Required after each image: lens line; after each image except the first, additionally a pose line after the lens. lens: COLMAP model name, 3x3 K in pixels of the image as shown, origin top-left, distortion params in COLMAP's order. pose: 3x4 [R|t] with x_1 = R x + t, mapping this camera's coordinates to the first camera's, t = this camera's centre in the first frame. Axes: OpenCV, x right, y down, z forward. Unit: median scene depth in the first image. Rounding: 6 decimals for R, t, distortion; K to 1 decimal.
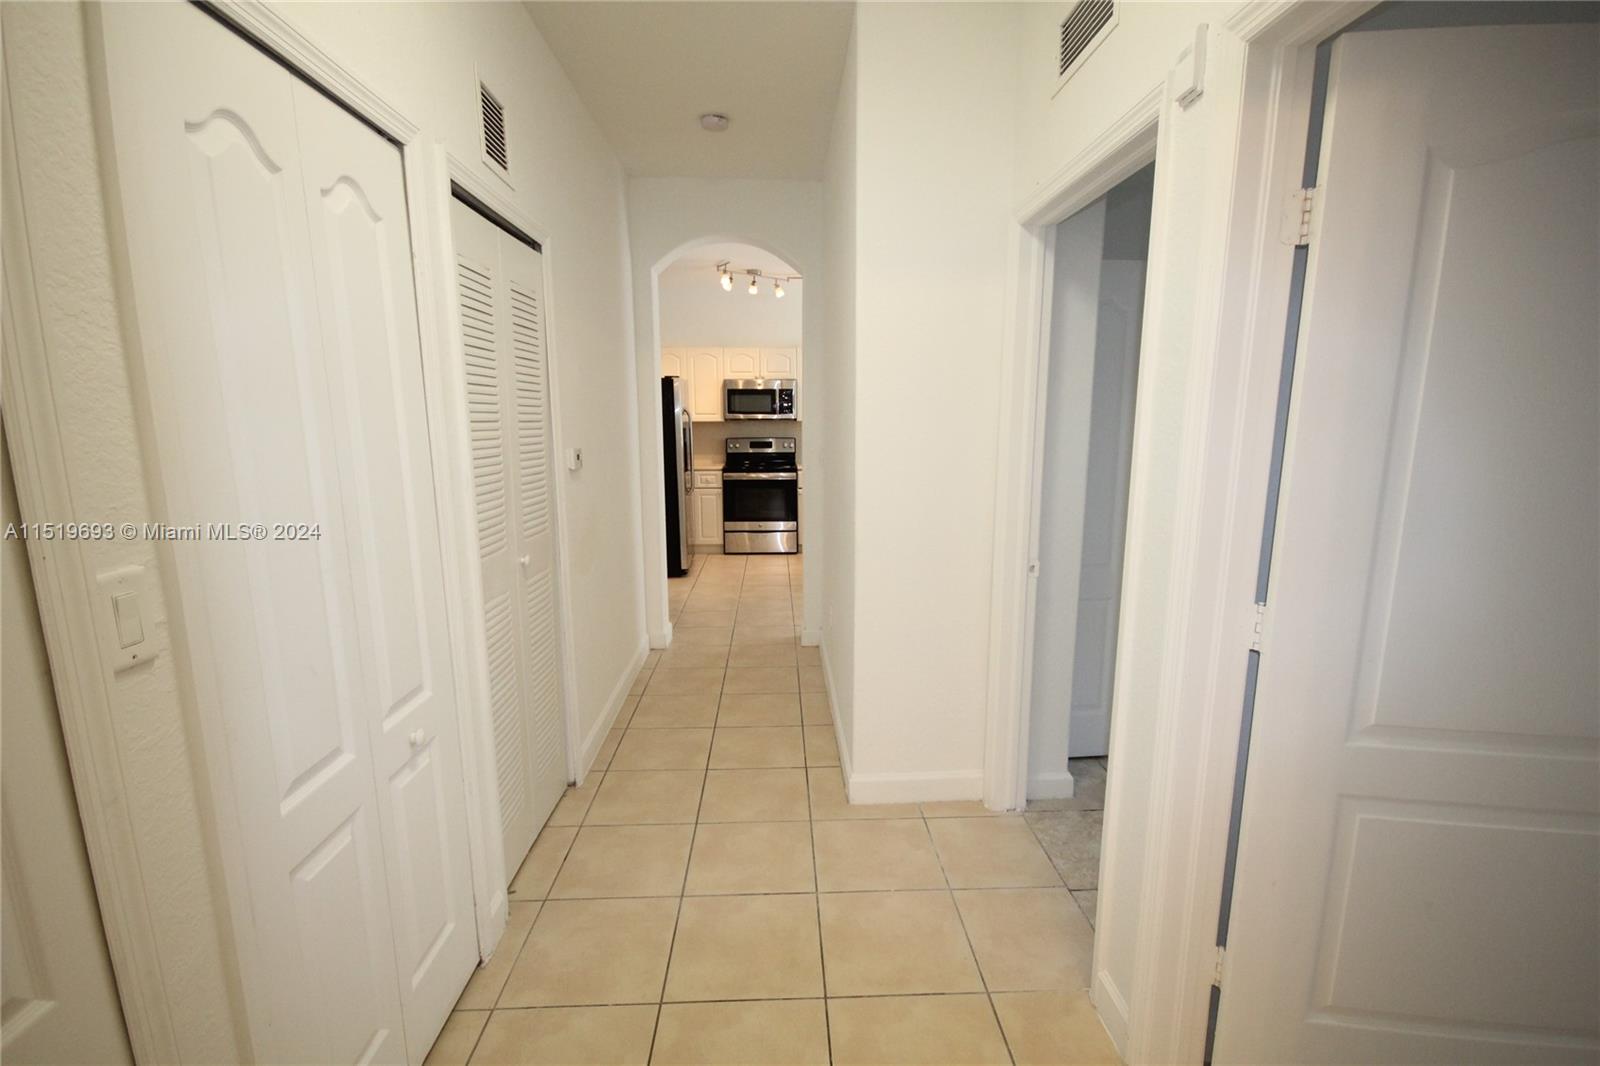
lens RADIAL K [[723.7, 0, 798.3], [0, 723.7, 521.9], [0, 0, 1]] dist [0.000301, -0.001995]
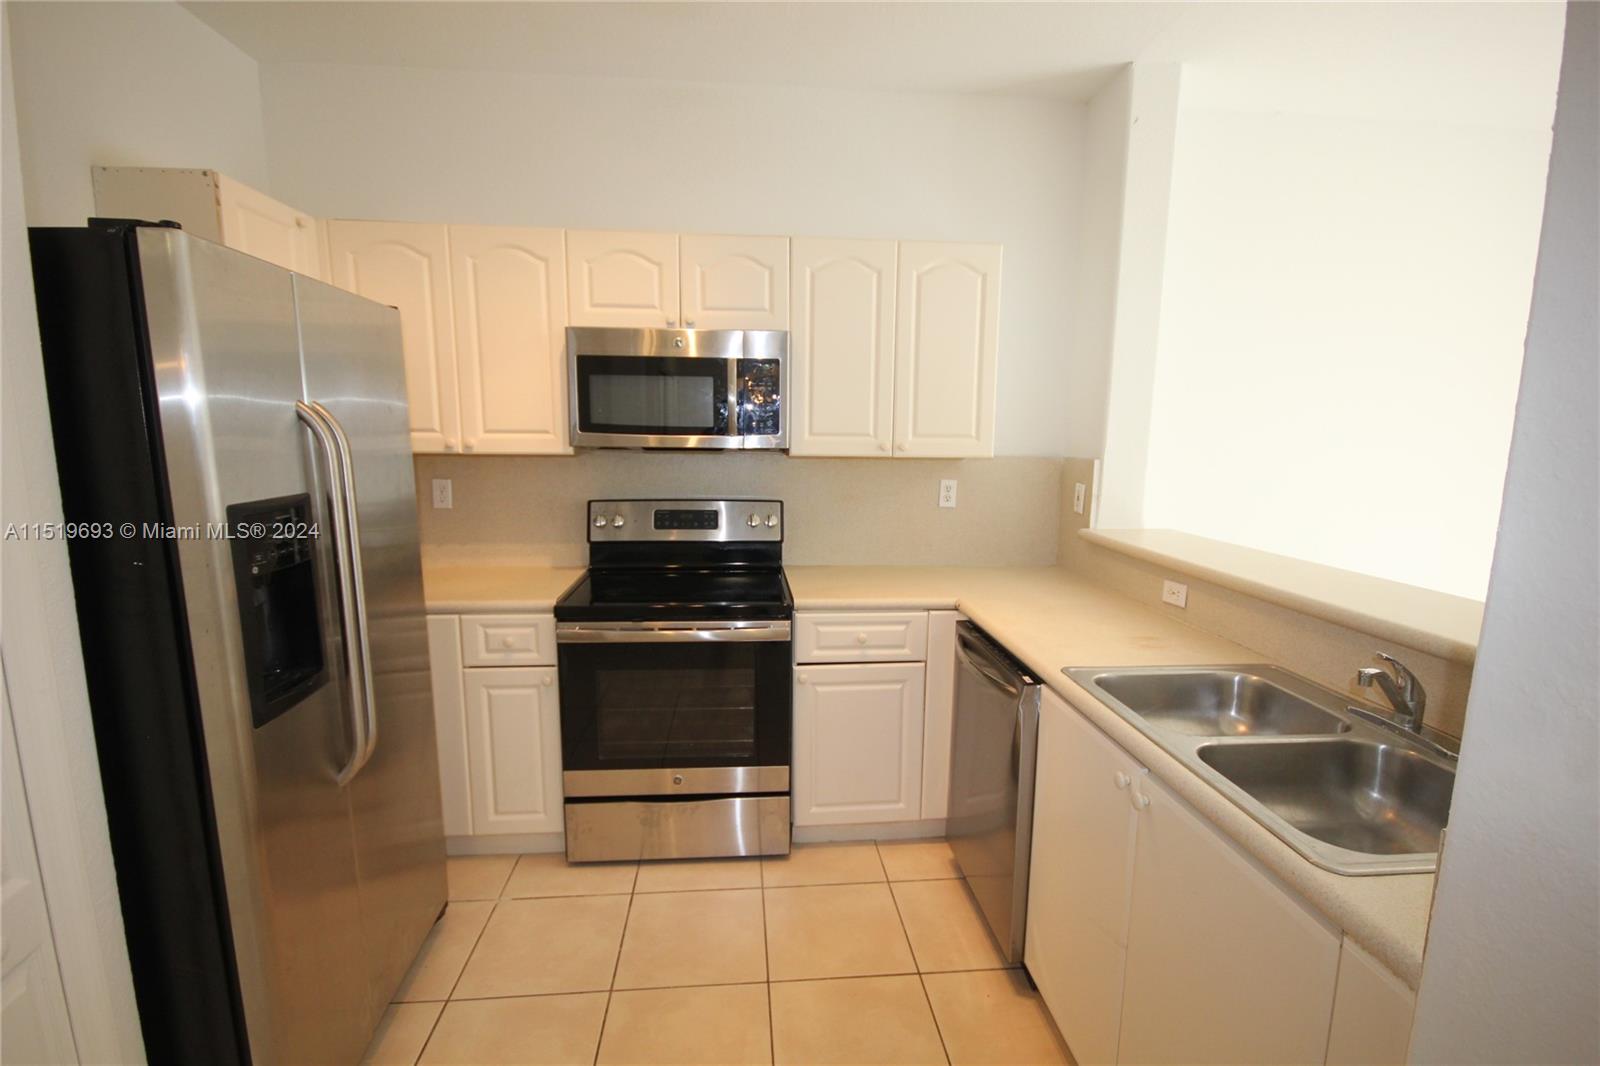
lens RADIAL K [[723.7, 0, 789.6], [0, 723.7, 532.7], [0, 0, 1]] dist [0.000301, -0.001995]
pose [[0.998693, 0.012020, 0.049680, -0.019389], [-0.011931, 0.999927, -0.002096, -0.104214], [-0.049702, 0.001501, 0.998763, 0.669605]]
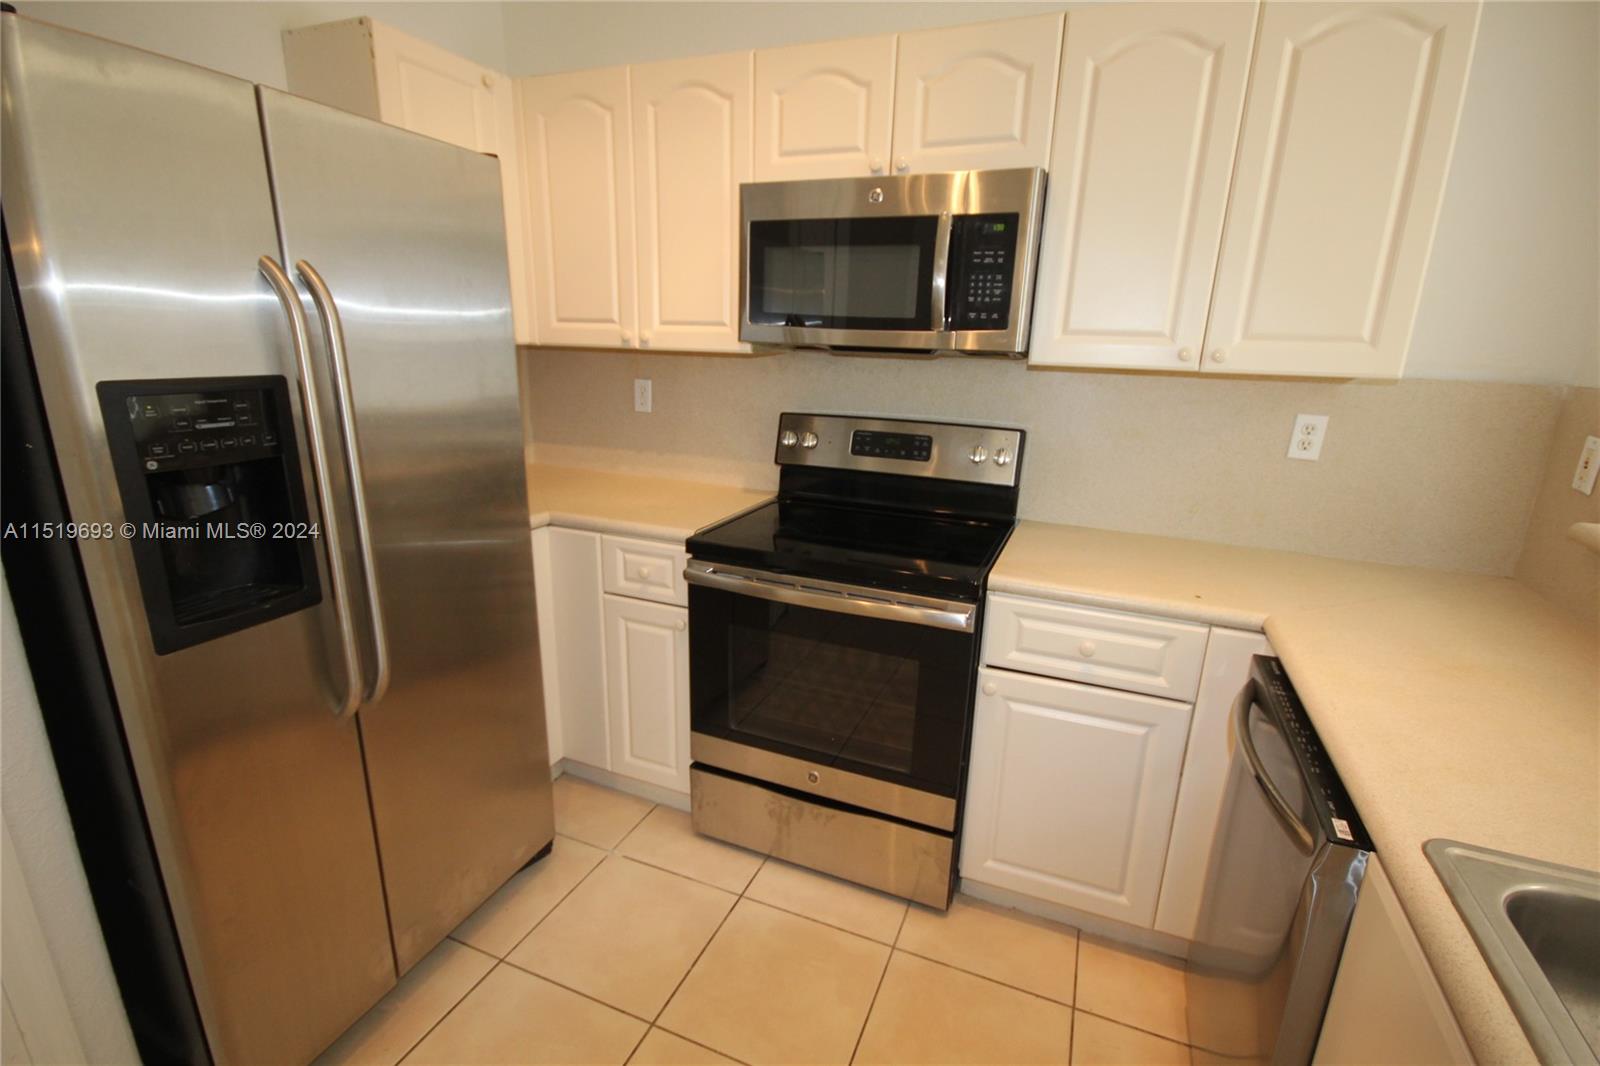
lens RADIAL K [[723.7, 0, 807.7], [0, 723.7, 537.7], [0, 0, 1]] dist [0.000301, -0.001995]
pose [[0.912774, 0.142071, -0.382962, 0.030757], [-0.095868, 0.985887, 0.137244, -0.111374], [0.397056, -0.088559, 0.913512, 0.766864]]
